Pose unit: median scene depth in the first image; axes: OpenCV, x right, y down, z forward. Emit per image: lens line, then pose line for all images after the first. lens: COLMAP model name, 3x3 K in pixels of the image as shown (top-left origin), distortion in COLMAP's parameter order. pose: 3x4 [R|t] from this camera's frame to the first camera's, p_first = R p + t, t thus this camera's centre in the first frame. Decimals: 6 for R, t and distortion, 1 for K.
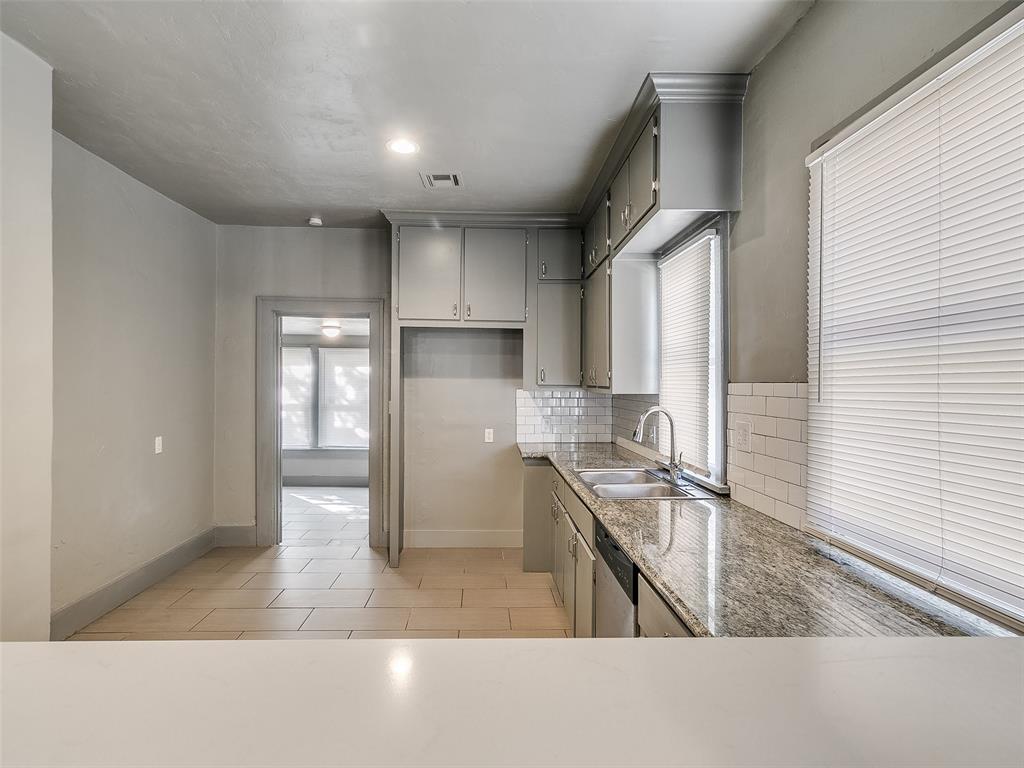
lens RADIAL K [[593.8, 0, 512.0], [0, 593.8, 384.0], [0, 0, 1]] dist [0.028333, -0.000122]
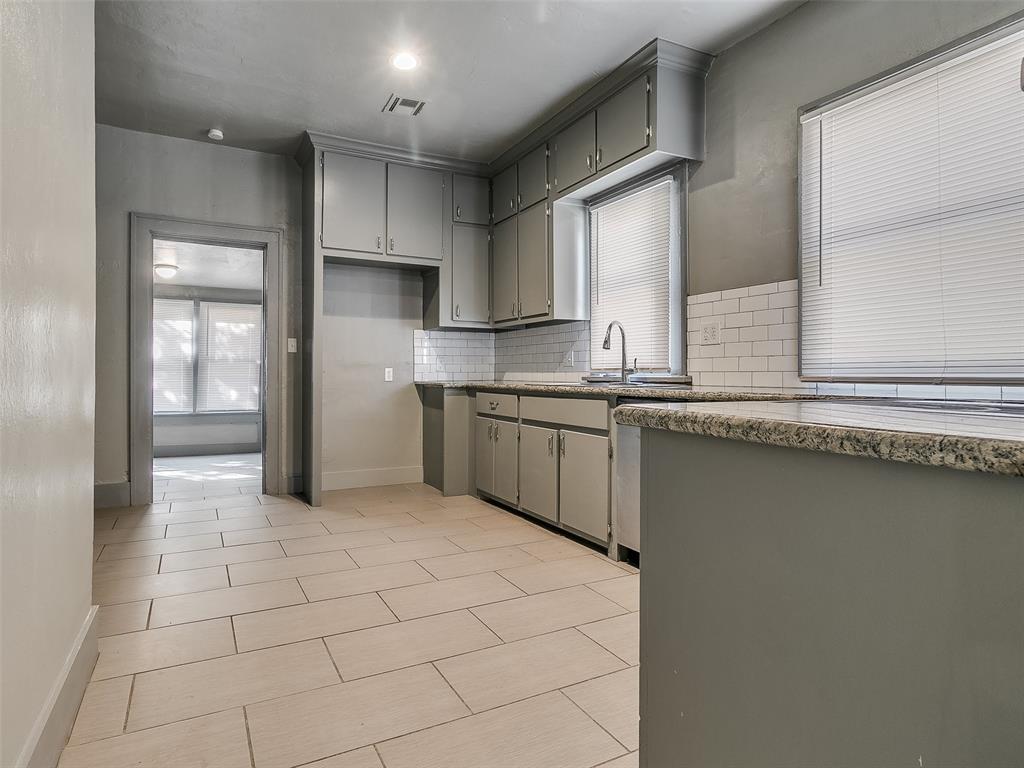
lens RADIAL K [[584.7, 0, 497.2], [0, 584.7, 366.3], [0, 0, 1]] dist [0.026073, 0.000113]
pose [[0.908619, -0.010496, 0.417495, -0.325758], [0.013740, 0.999894, -0.004766, 0.090566], [-0.417401, 0.010067, 0.908667, 0.015589]]
